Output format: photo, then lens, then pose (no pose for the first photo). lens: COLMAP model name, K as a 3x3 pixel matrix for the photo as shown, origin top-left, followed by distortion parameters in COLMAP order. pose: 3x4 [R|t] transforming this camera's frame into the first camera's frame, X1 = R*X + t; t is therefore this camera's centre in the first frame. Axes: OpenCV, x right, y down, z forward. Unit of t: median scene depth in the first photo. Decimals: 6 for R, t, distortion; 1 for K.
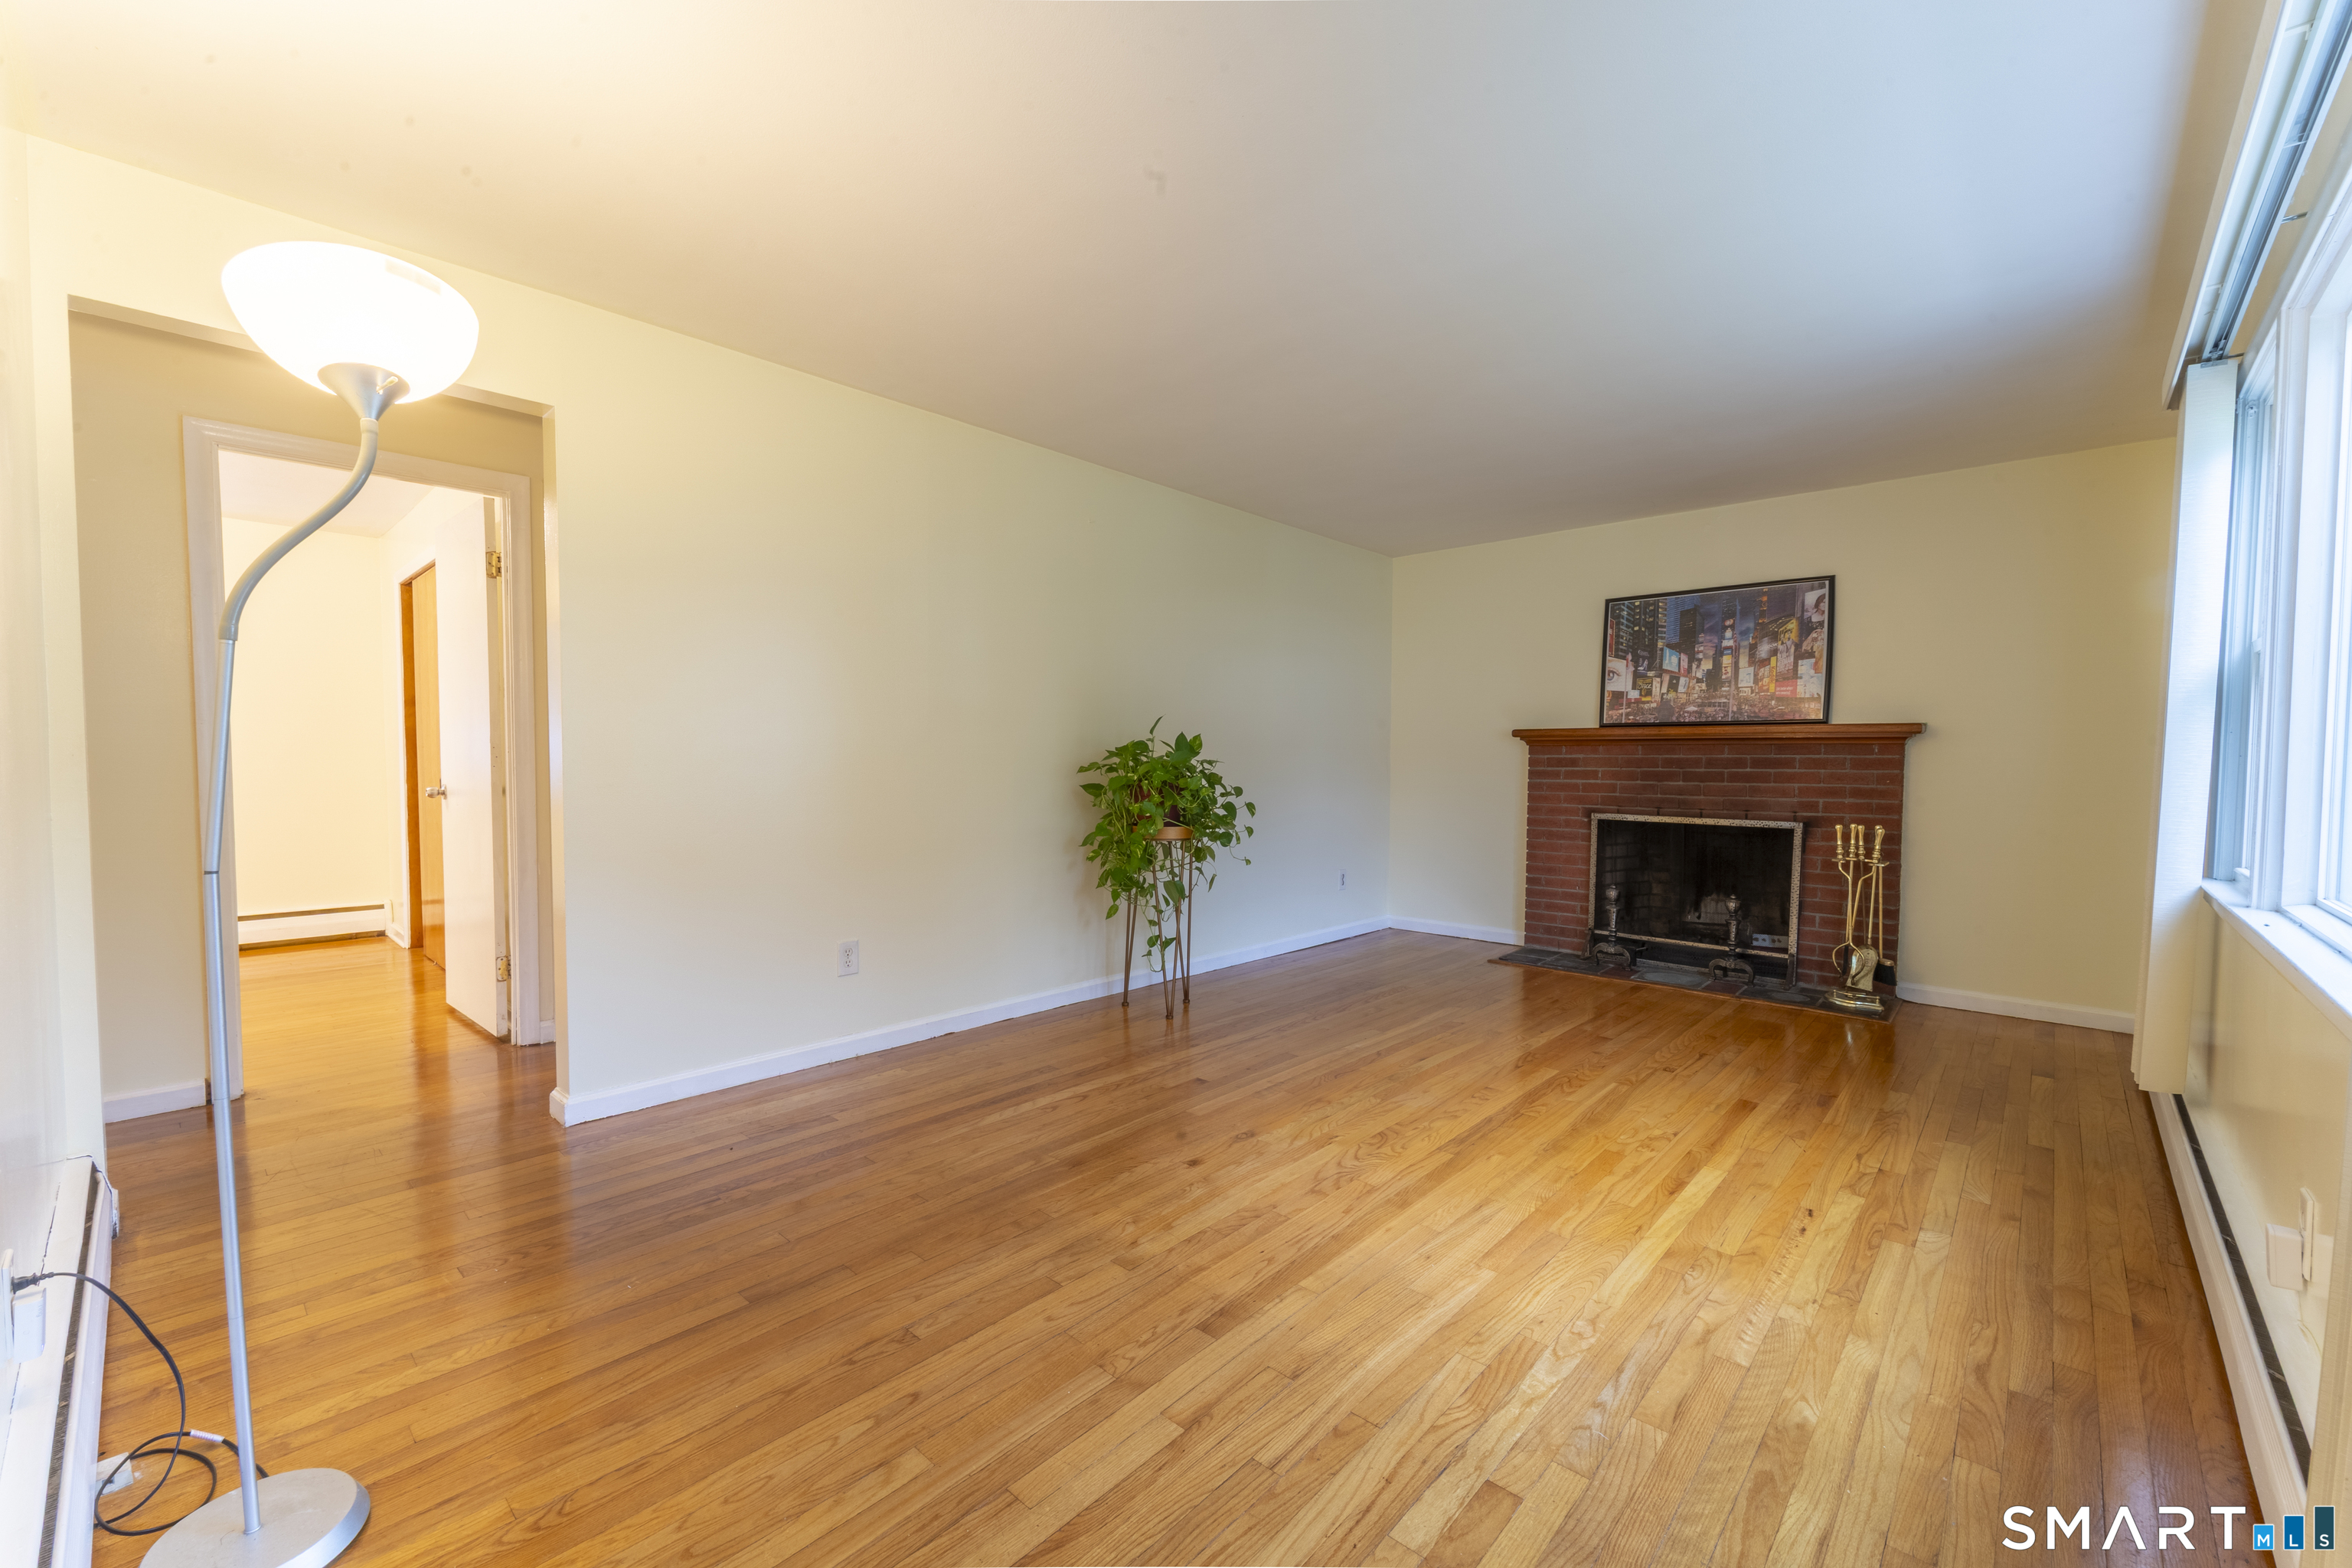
lens RADIAL K [[950.2, 0, 1162.3], [0, 950.2, 793.8], [0, 0, 1]] dist [-0.000080, -0.000008]
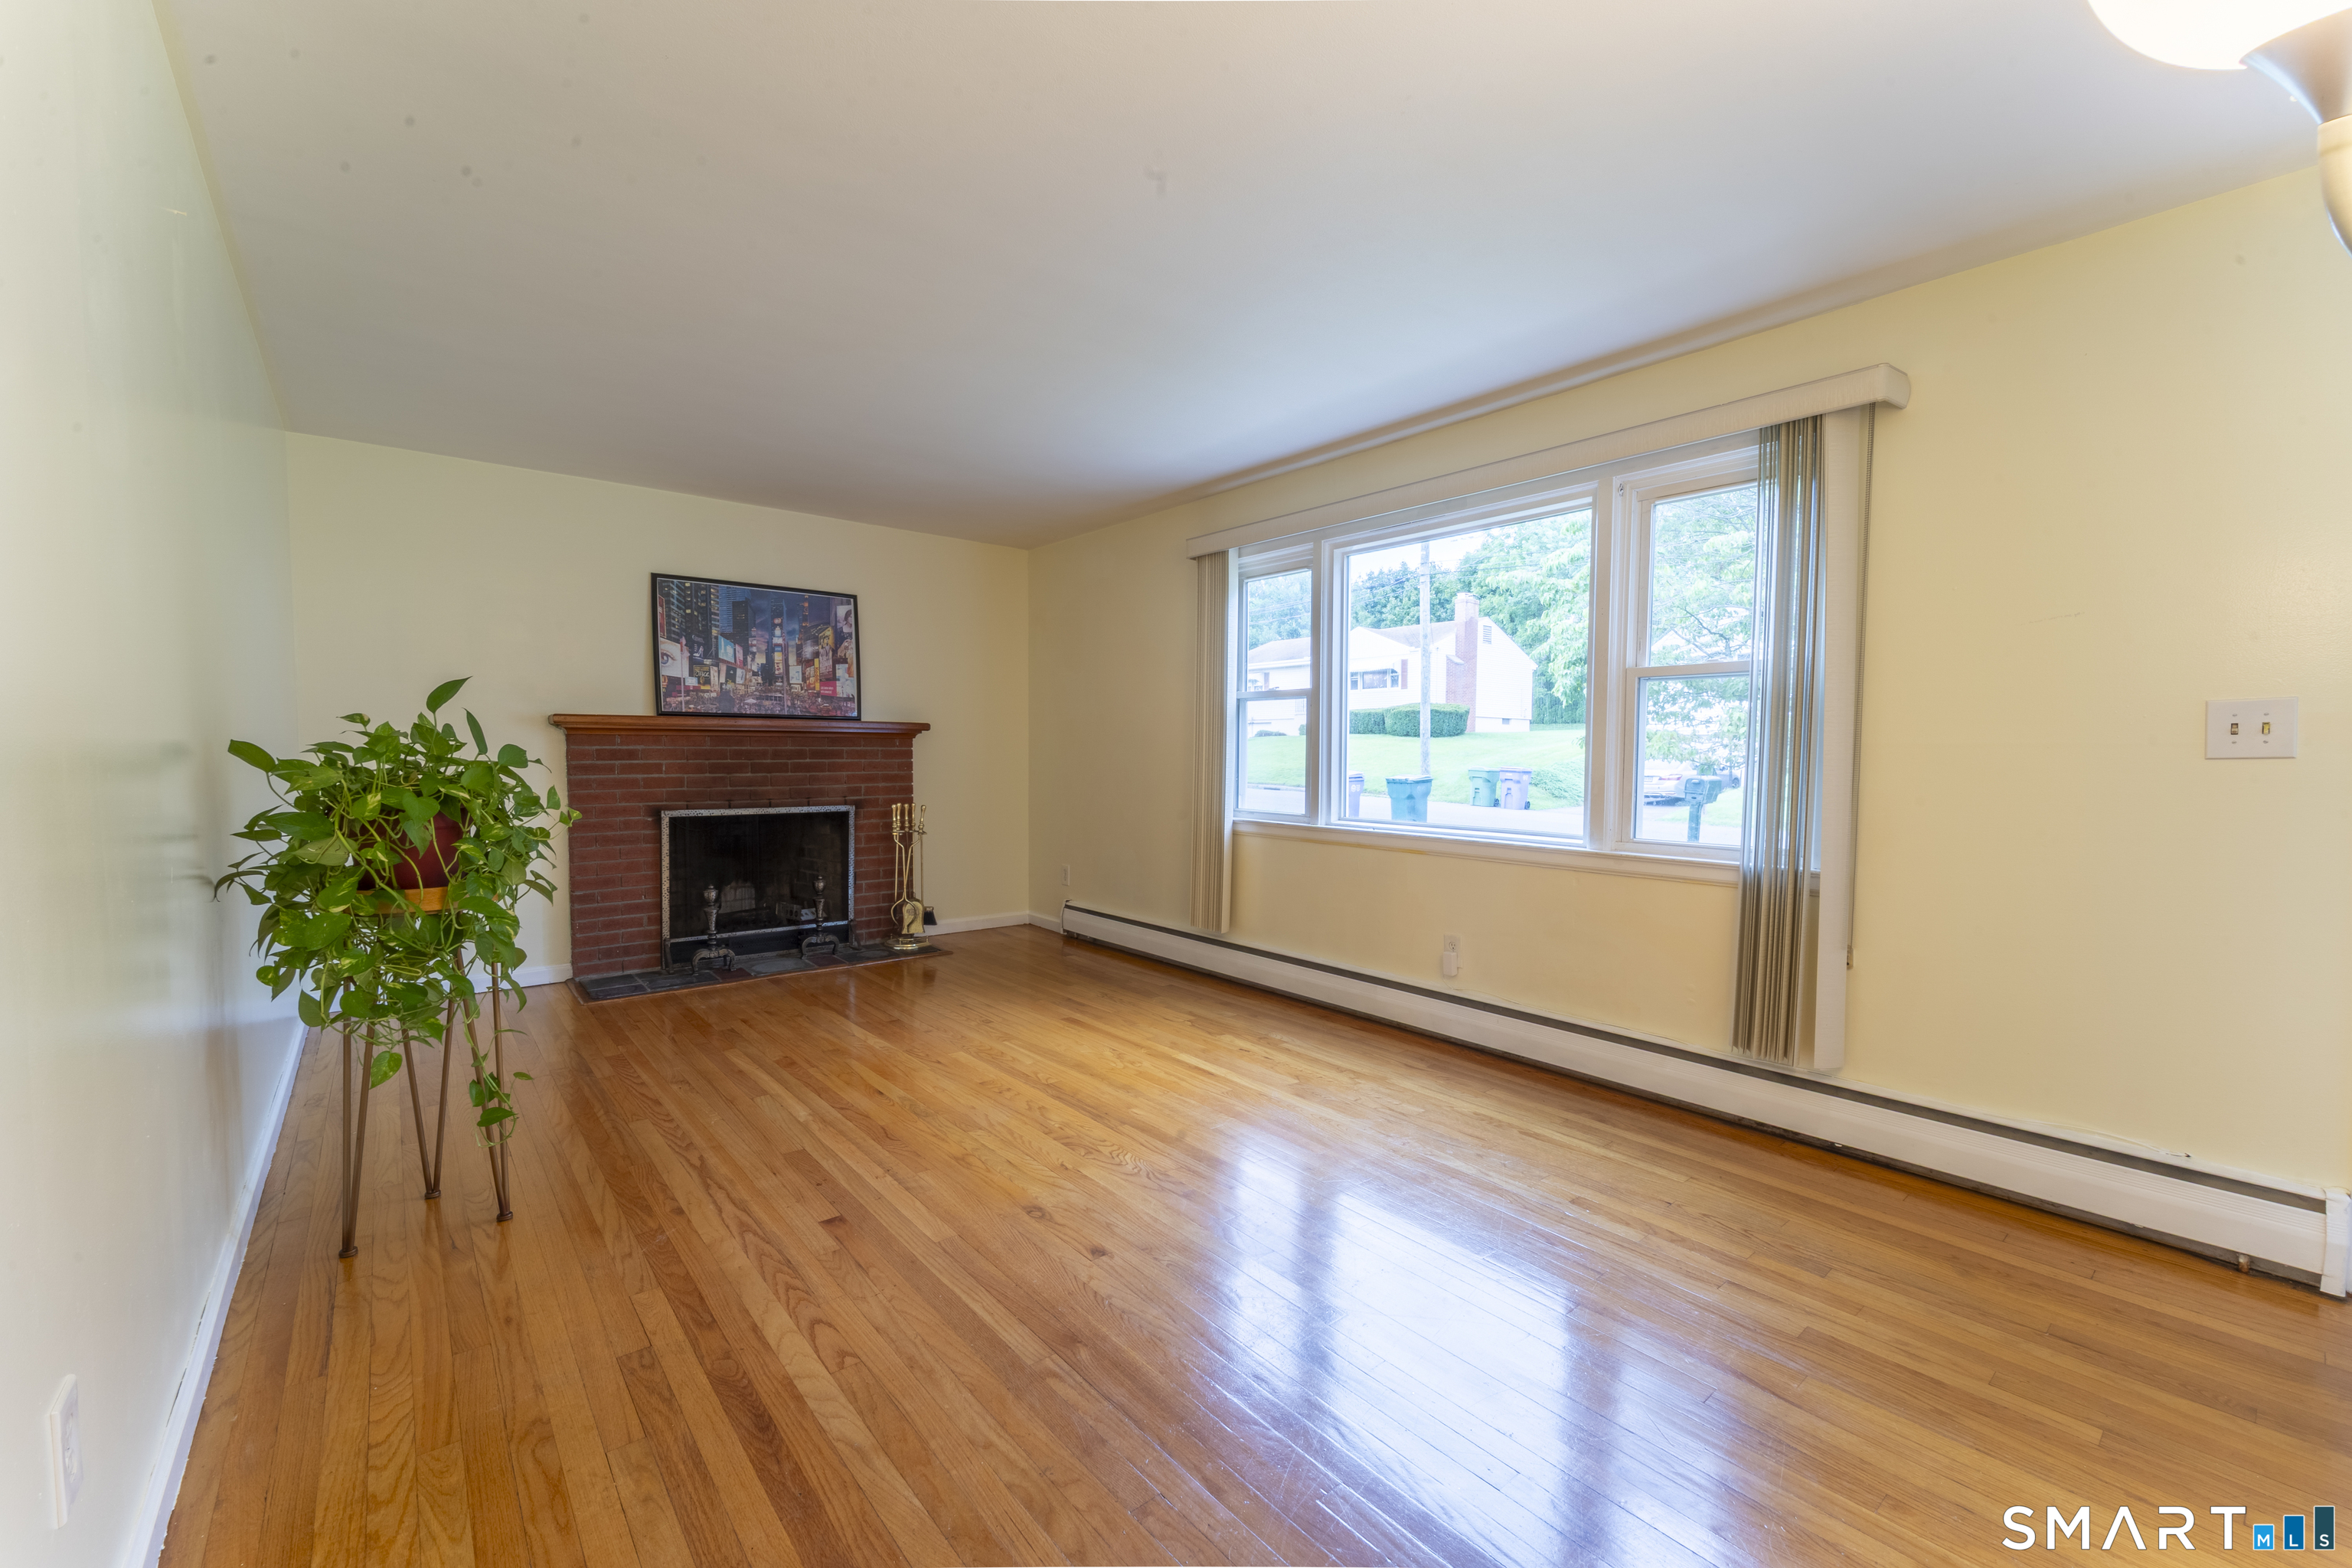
lens RADIAL K [[950.2, 0, 1162.3], [0, 950.2, 793.8], [0, 0, 1]] dist [-0.000080, -0.000008]
pose [[0.131856, -0.048773, 0.990068, -0.408165], [0.034258, 0.998416, 0.044622, -0.021576], [-0.990677, 0.028034, 0.133318, 0.449944]]
